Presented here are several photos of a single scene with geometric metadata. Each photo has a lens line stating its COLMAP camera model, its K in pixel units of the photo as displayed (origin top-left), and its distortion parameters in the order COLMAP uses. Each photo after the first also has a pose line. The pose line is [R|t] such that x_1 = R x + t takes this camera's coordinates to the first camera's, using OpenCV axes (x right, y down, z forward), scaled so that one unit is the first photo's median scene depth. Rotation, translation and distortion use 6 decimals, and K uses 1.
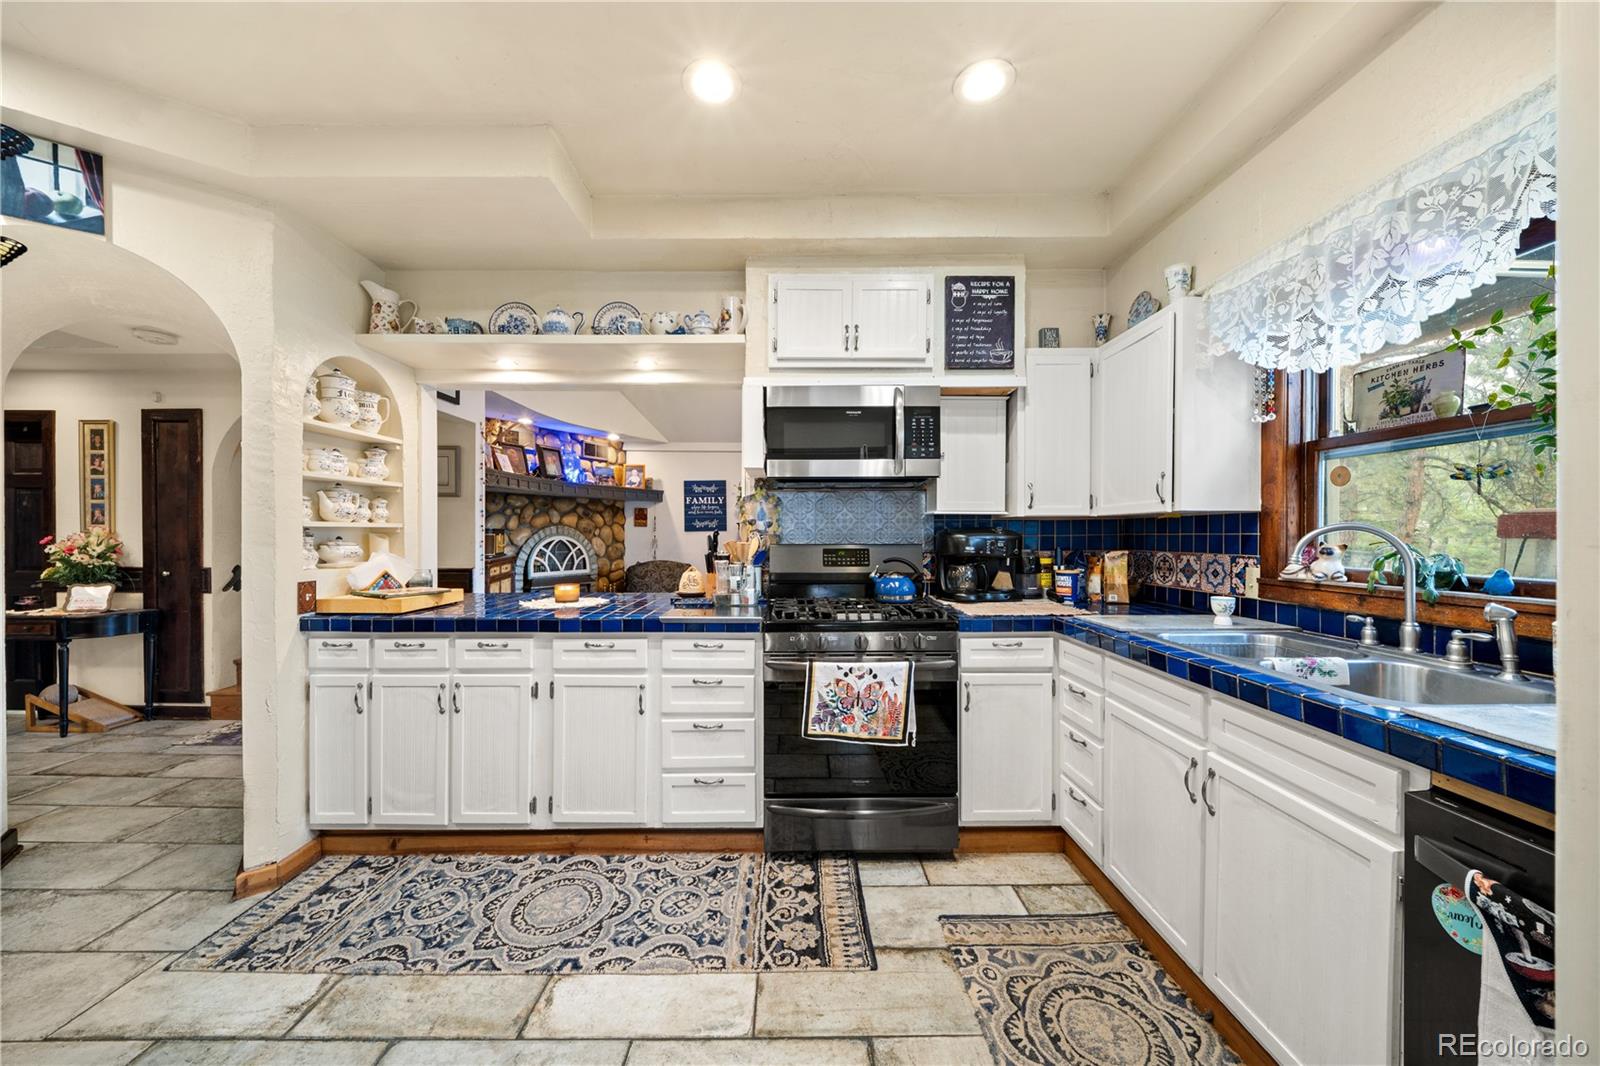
lens RADIAL K [[557.8, 0, 797.9], [0, 557.8, 534.6], [0, 0, 1]] dist [0.000528, -0.003536]
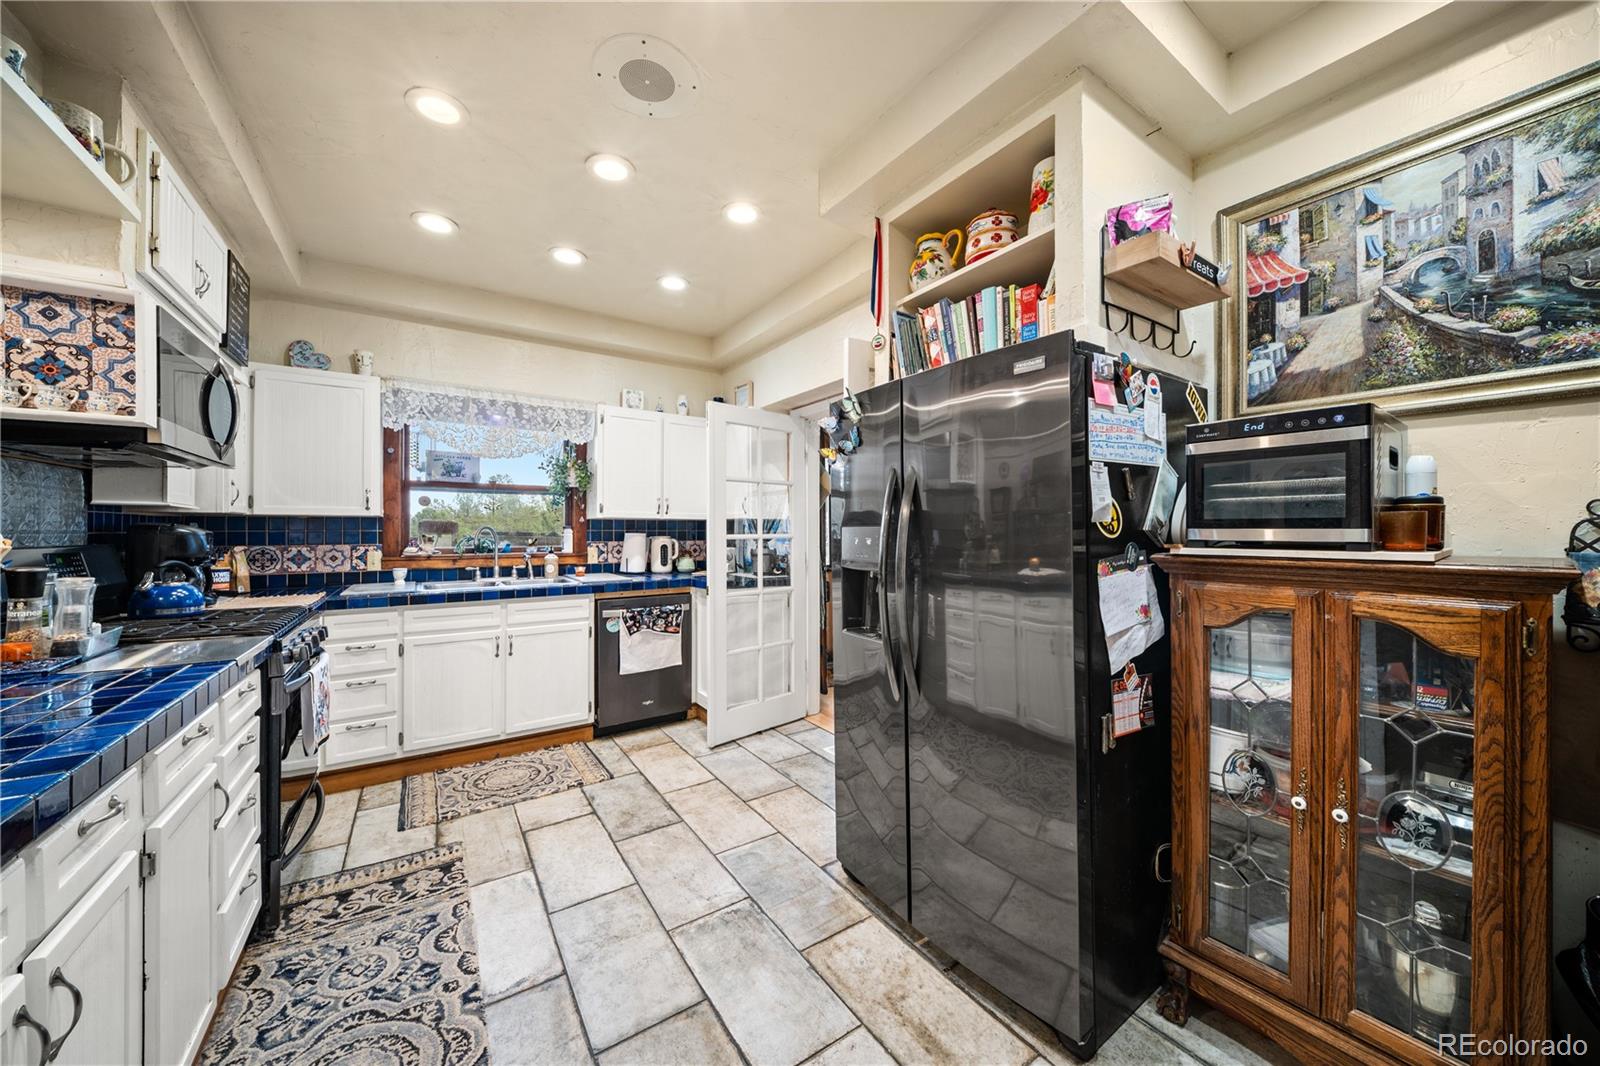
lens RADIAL K [[557.8, 0, 798.7], [0, 557.8, 527.3], [0, 0, 1]] dist [0.000528, -0.003536]
pose [[-0.548224, 0.007451, 0.836299, -1.129813], [0.003425, 0.999972, -0.006664, 0.003339], [-0.836325, -0.000789, -0.548234, 0.801659]]
